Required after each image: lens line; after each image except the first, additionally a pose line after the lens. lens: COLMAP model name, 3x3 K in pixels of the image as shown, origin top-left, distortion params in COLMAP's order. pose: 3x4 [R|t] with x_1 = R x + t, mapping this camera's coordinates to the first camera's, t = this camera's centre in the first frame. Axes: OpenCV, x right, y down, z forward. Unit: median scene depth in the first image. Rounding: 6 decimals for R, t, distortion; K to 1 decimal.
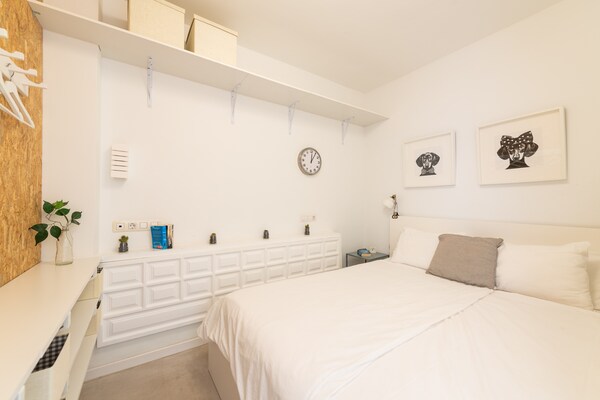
lens RADIAL K [[234.6, 0, 300.0], [0, 234.6, 200.0], [0, 0, 1]] dist [-0.000259, -0.000028]
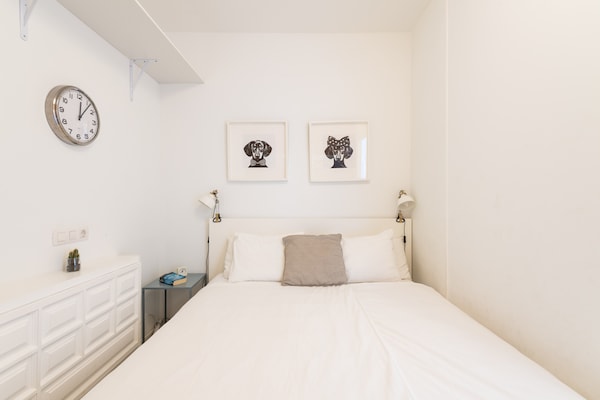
lens RADIAL K [[276.4, 0, 300.0], [0, 276.4, 200.0], [0, 0, 1]] dist [0.003717, 0.000132]
pose [[0.552097, -0.009535, 0.833725, -0.190528], [0.000756, 0.999940, 0.010935, -0.000505], [-0.833779, -0.005406, 0.552071, 0.331073]]
